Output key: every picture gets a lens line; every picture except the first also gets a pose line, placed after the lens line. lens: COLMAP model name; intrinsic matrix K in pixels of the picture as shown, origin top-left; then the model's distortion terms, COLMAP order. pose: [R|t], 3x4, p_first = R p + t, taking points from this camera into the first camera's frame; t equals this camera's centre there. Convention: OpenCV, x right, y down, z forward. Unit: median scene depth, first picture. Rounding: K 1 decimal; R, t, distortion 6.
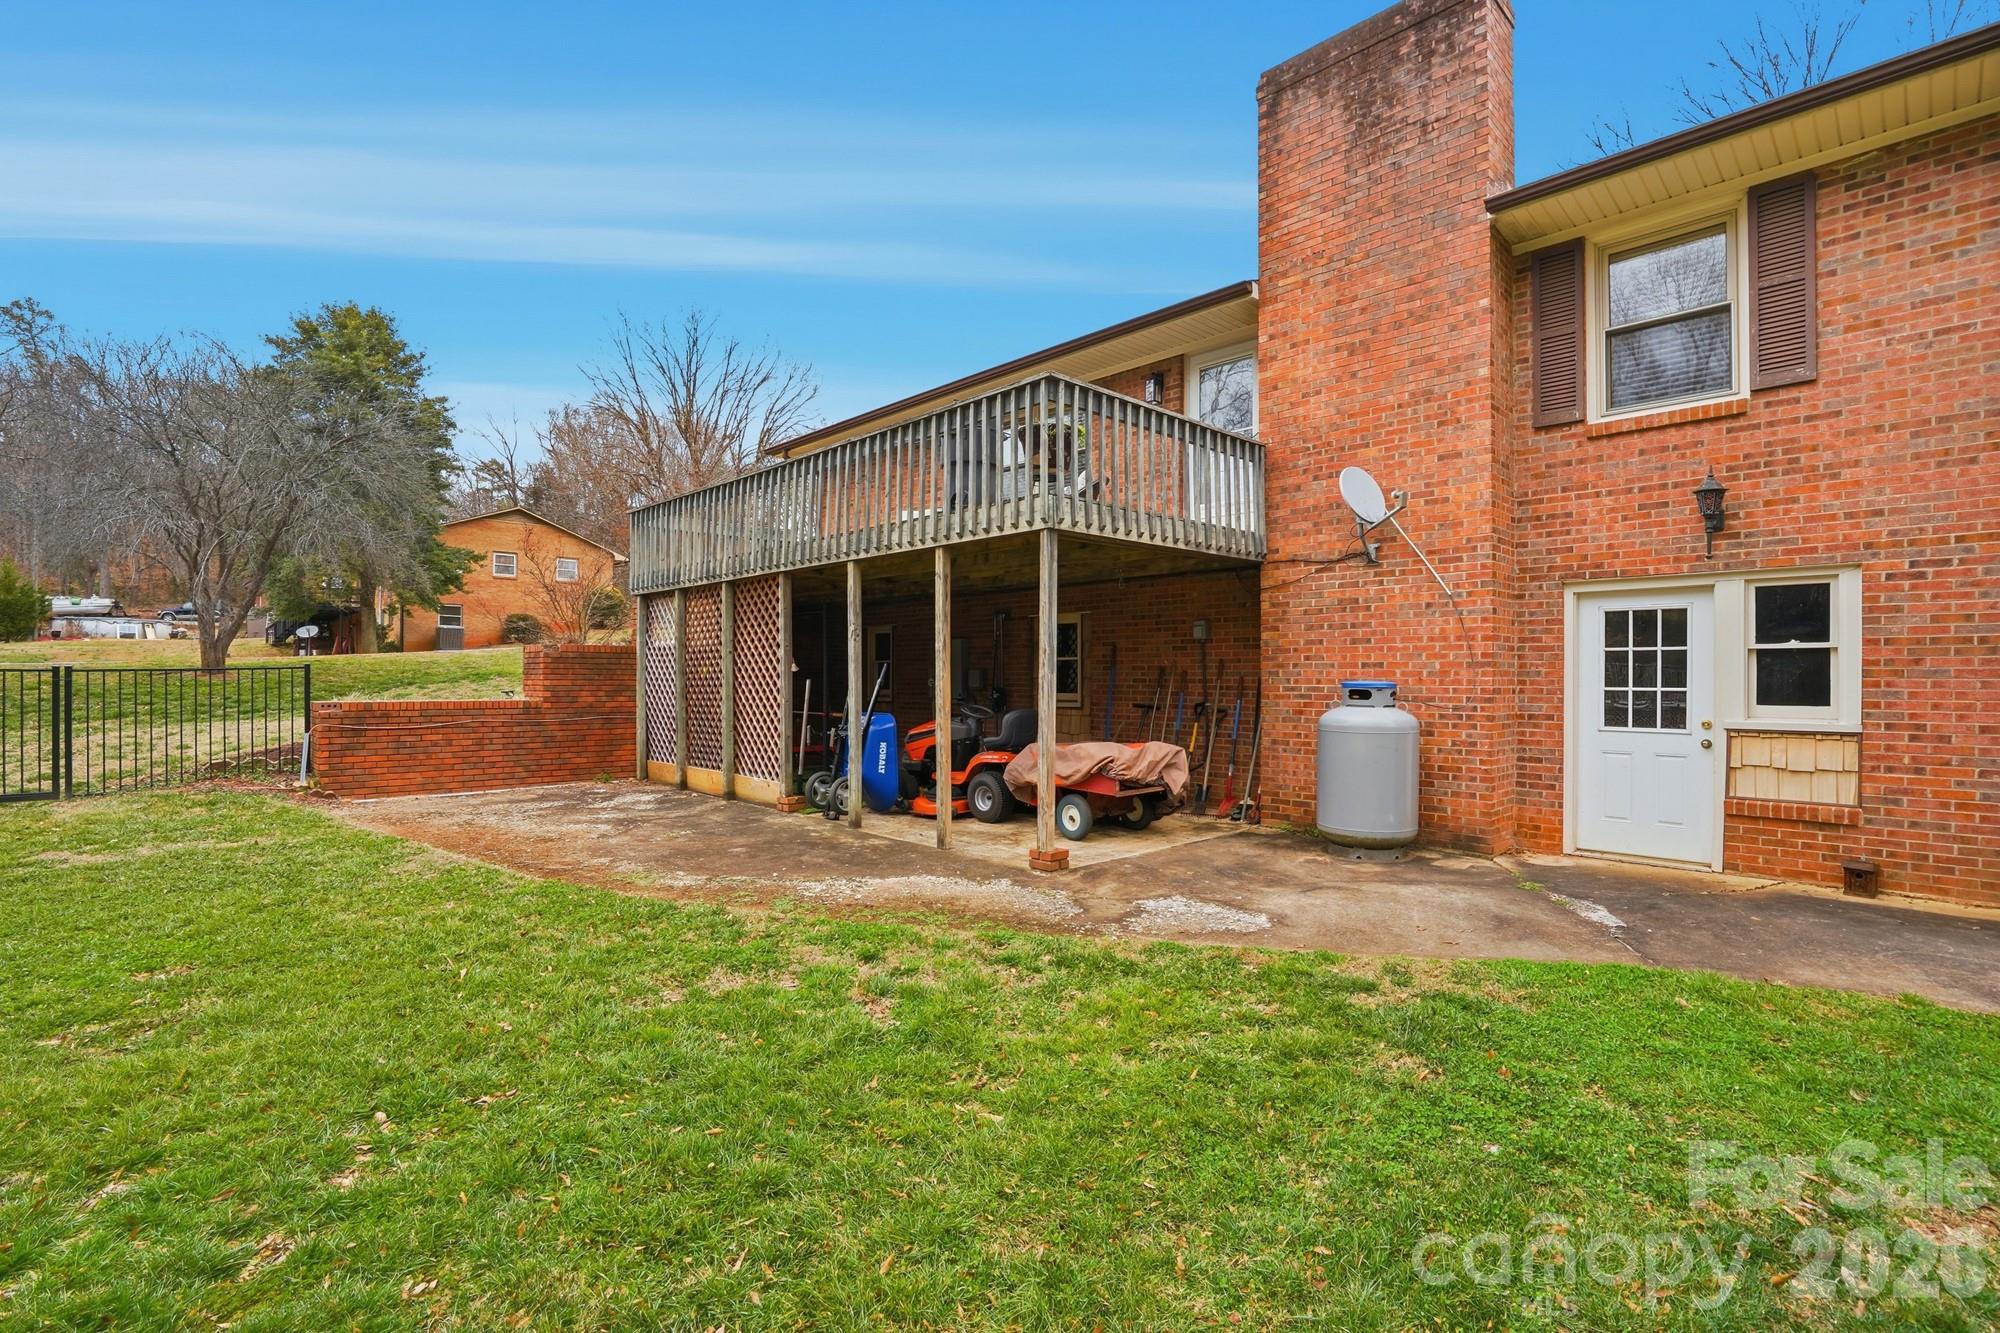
lens RADIAL K [[958.9, 0, 1001.4], [0, 958.9, 692.9], [0, 0, 1]] dist [-0.026480, 0.000177]
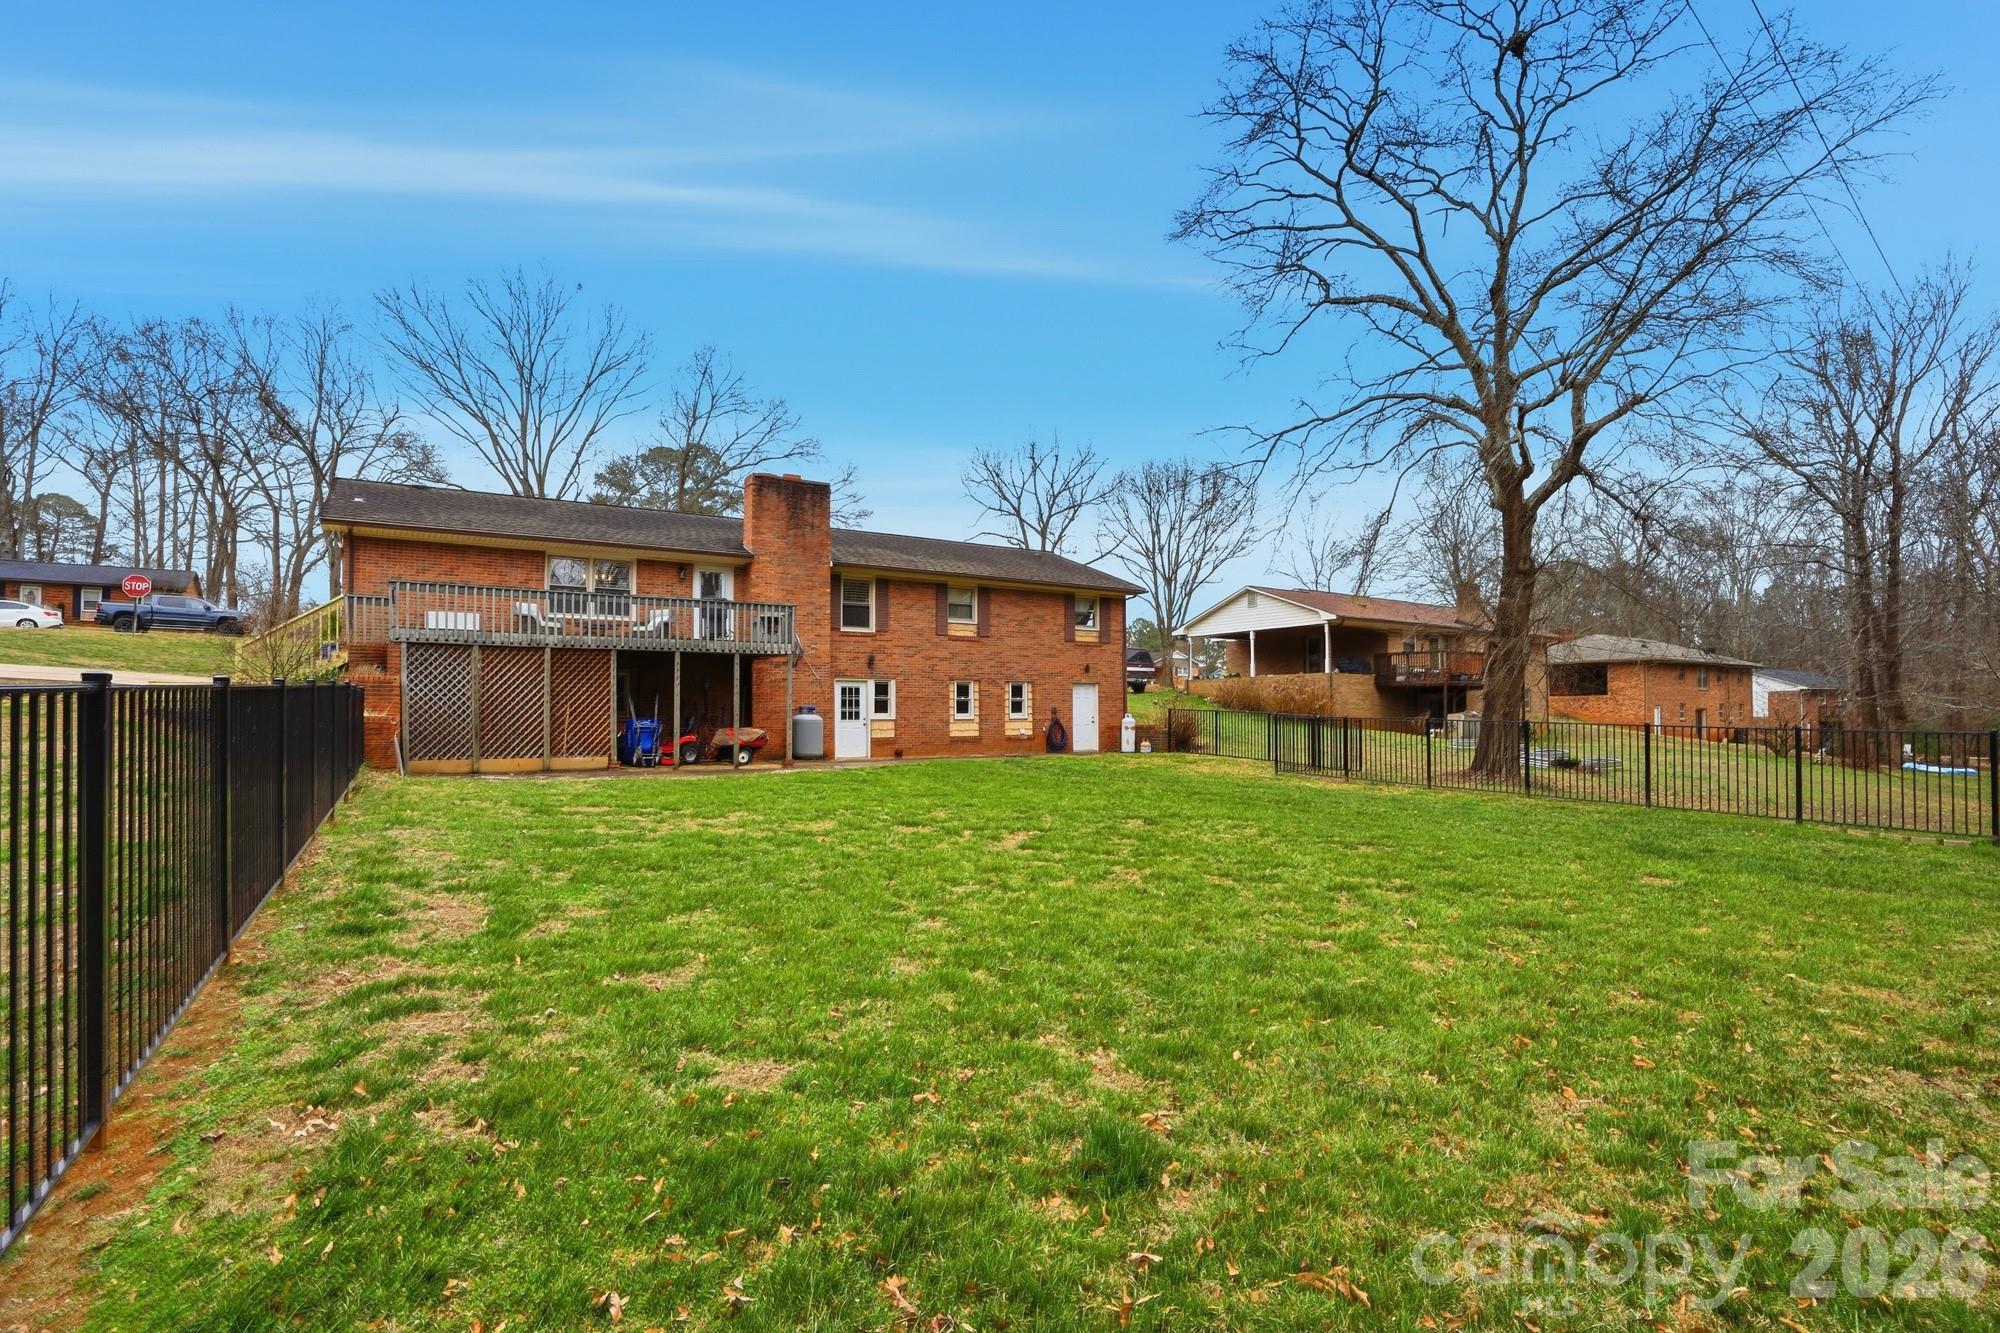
lens RADIAL K [[958.9, 0, 1001.4], [0, 958.9, 692.9], [0, 0, 1]] dist [-0.026480, 0.000177]
pose [[0.183325, 0.022696, 0.982790, -2.748328], [0.007608, 0.999671, -0.024505, 0.028167], [-0.983023, 0.011969, 0.183092, -0.207793]]
